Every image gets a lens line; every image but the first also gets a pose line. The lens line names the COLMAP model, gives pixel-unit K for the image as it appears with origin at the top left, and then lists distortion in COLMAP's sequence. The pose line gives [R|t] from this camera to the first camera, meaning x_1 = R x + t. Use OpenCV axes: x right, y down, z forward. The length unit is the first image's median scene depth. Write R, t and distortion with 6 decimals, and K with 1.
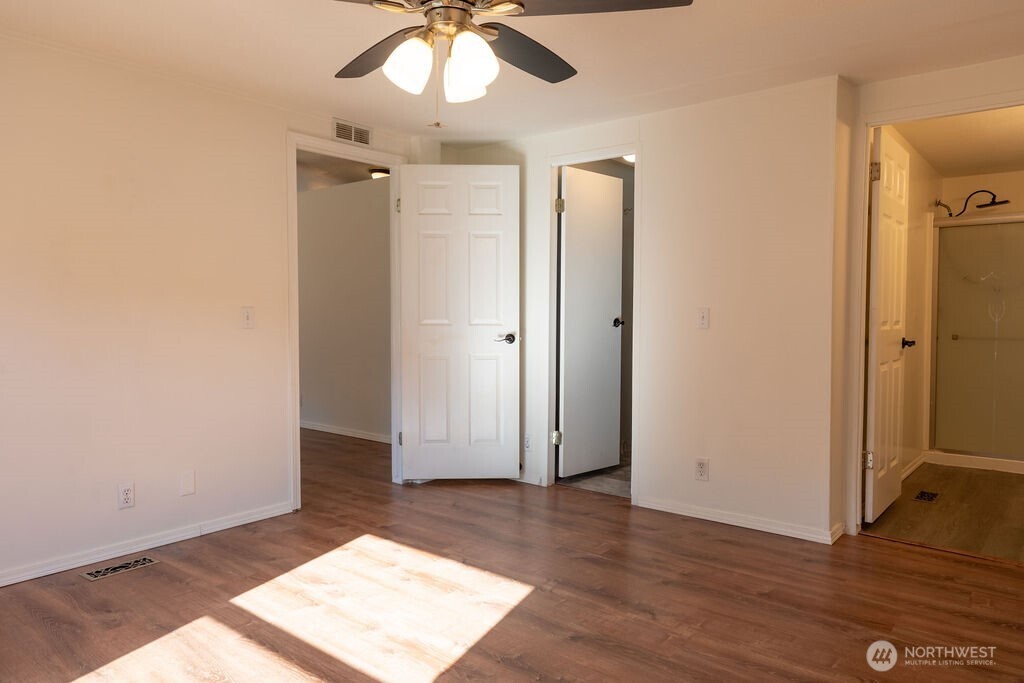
lens RADIAL K [[701.9, 0, 510.2], [0, 701.9, 339.5], [0, 0, 1]] dist [0.004453, 0.000999]
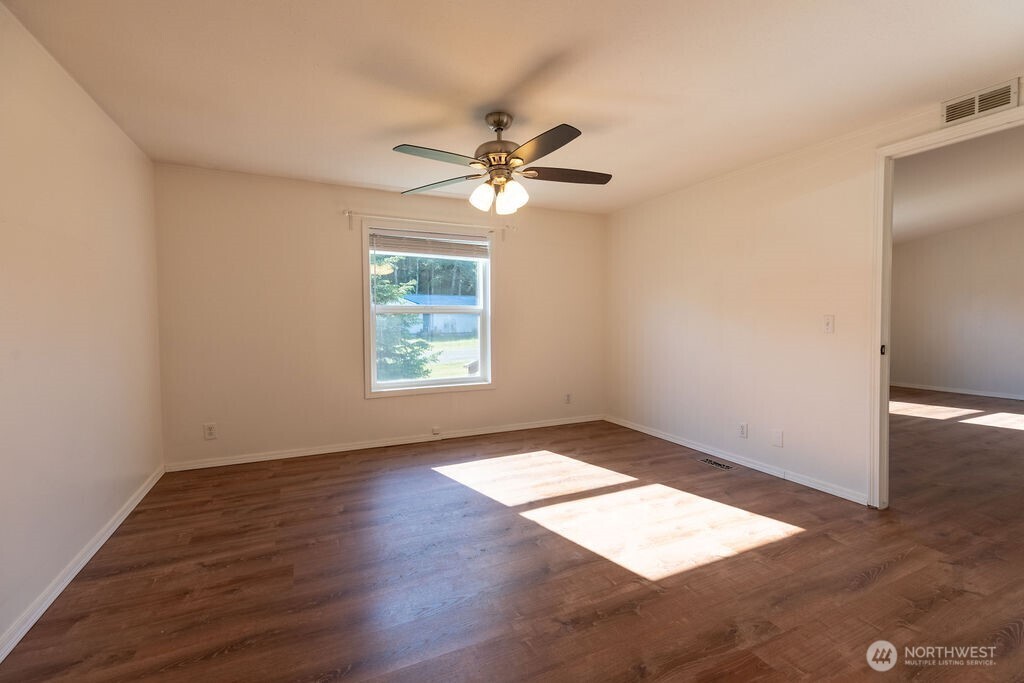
lens RADIAL K [[461.9, 0, 518.7], [0, 461.9, 336.0], [0, 0, 1]] dist [0.003214, -0.000417]
pose [[-0.432258, 0.033697, -0.901120, 0.672224], [-0.030726, 0.998171, 0.052066, -0.041720], [0.901226, 0.050194, -0.430432, 0.996251]]
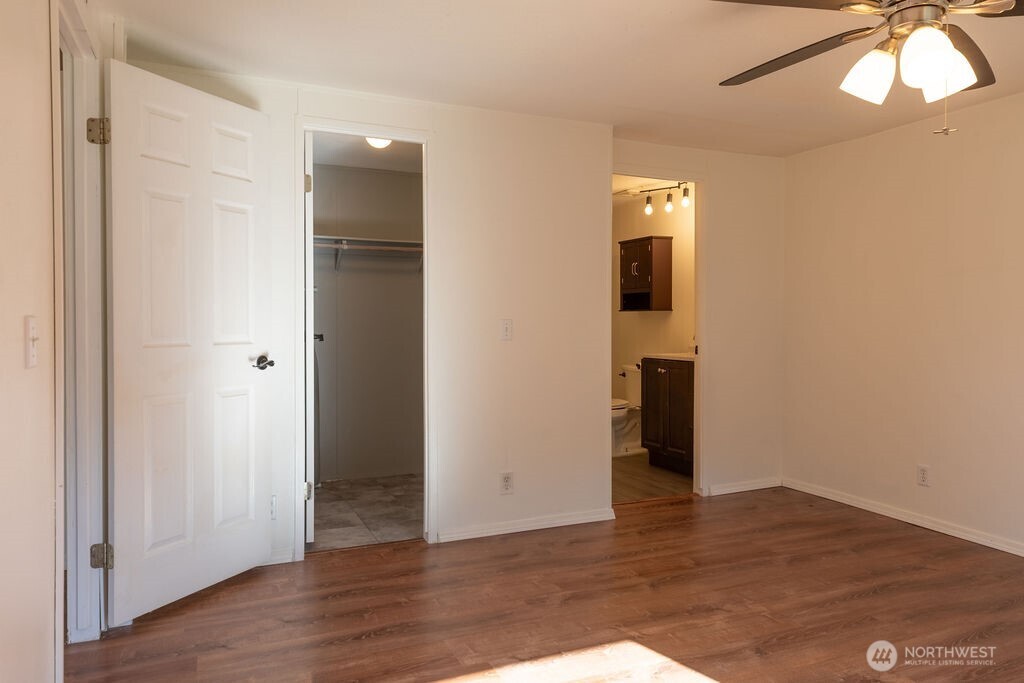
lens RADIAL K [[700.0, 0, 538.1], [0, 700.0, 330.4], [0, 0, 1]] dist [0.008223, 0.001538]
pose [[0.433487, -0.011626, 0.901085, -0.714118], [0.035453, 0.999363, -0.004162, -0.028065], [-0.900462, 0.033750, 0.433622, 0.639437]]
